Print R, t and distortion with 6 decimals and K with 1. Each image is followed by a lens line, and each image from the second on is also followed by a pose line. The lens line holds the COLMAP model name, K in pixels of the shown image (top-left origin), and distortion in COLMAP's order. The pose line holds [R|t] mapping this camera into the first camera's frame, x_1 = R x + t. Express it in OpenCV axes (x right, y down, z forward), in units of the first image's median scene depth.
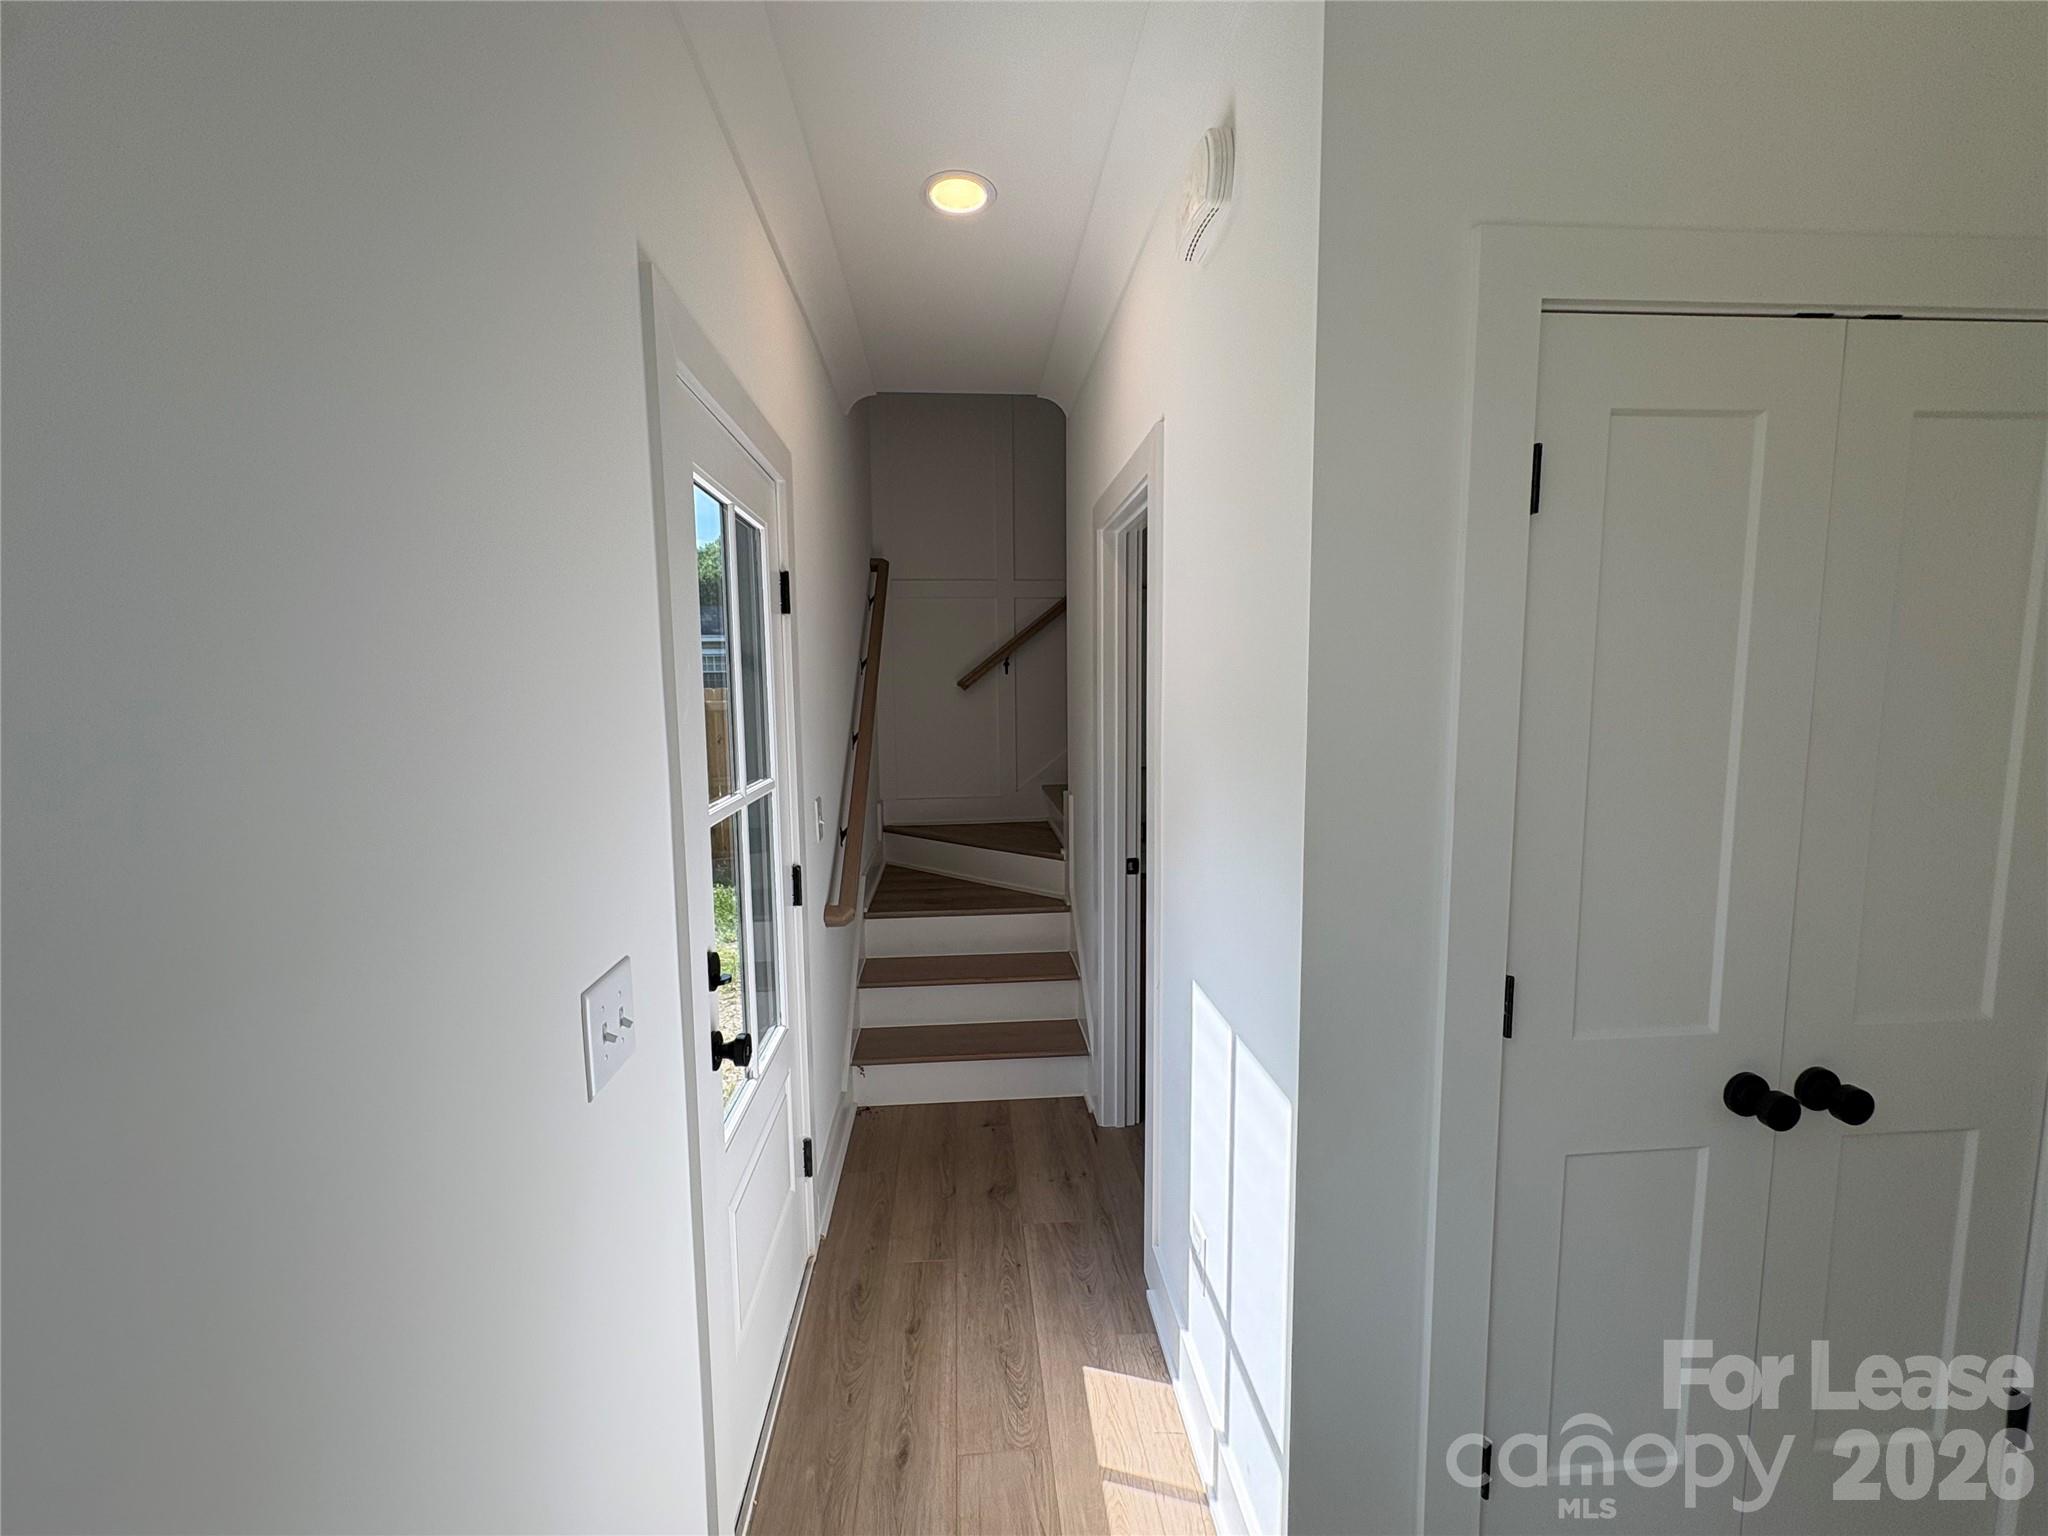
lens RADIAL K [[817.2, 0, 1021.3], [0, 817.2, 766.0], [0, 0, 1]] dist [-0.000047, -0.000105]
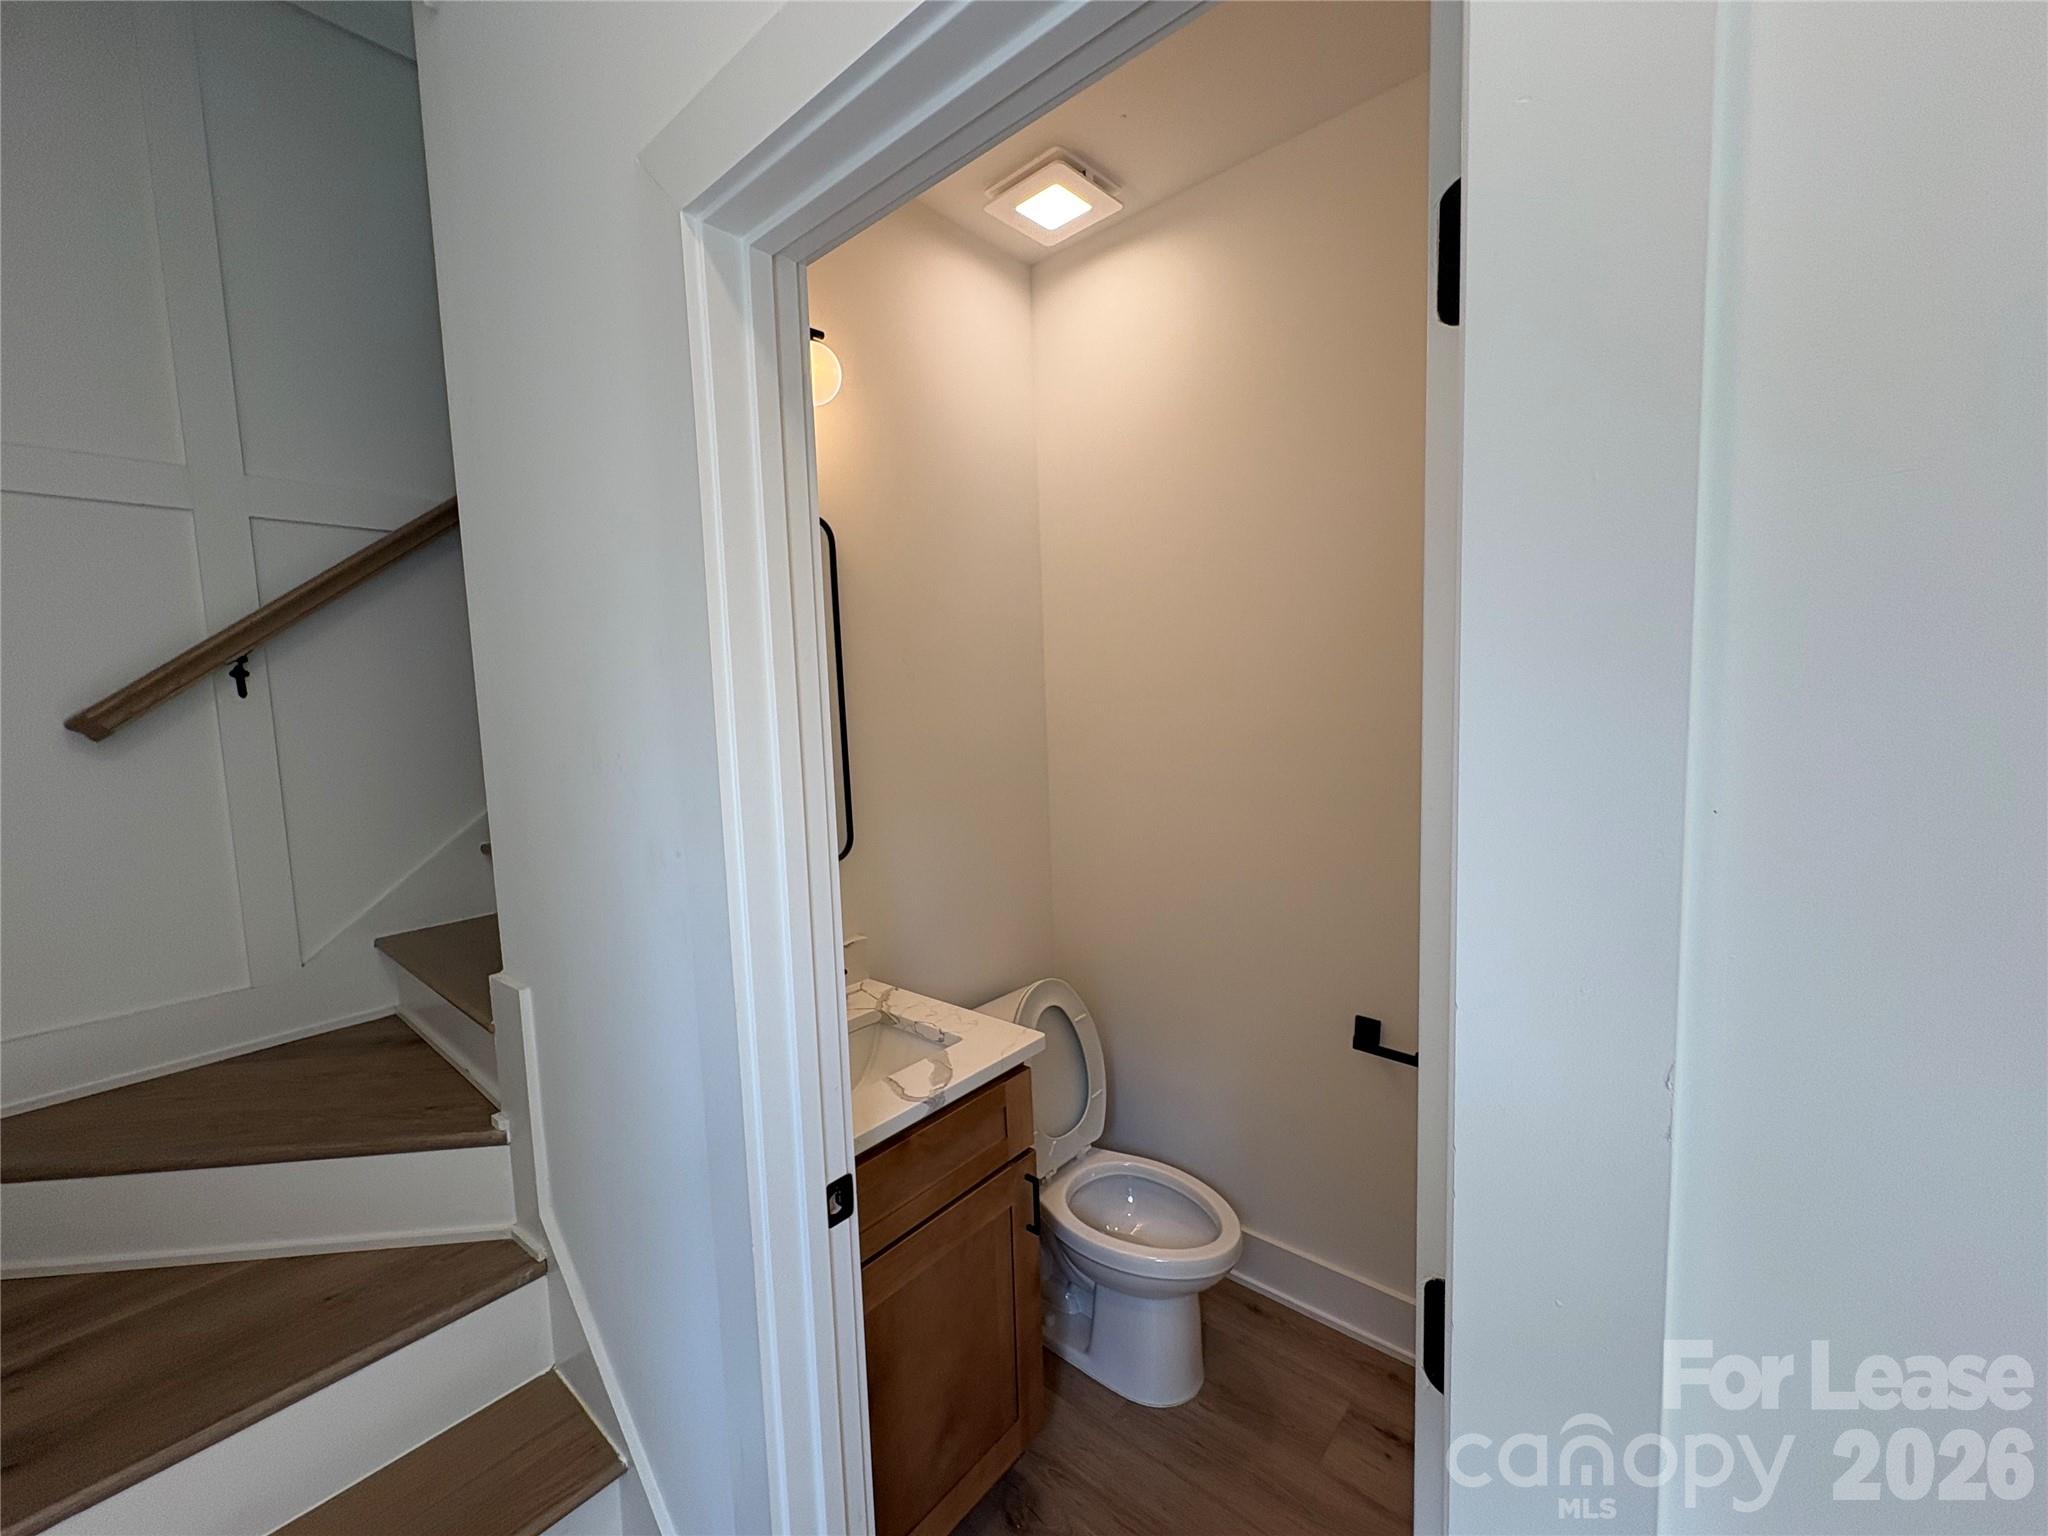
lens RADIAL K [[817.2, 0, 1009.3], [0, 817.2, 782.3], [0, 0, 1]] dist [-0.000047, -0.000105]
pose [[0.716322, -0.083108, 0.692803, -0.033059], [0.098278, 0.995001, 0.017745, -0.042235], [-0.690814, 0.055376, 0.720908, 0.467655]]
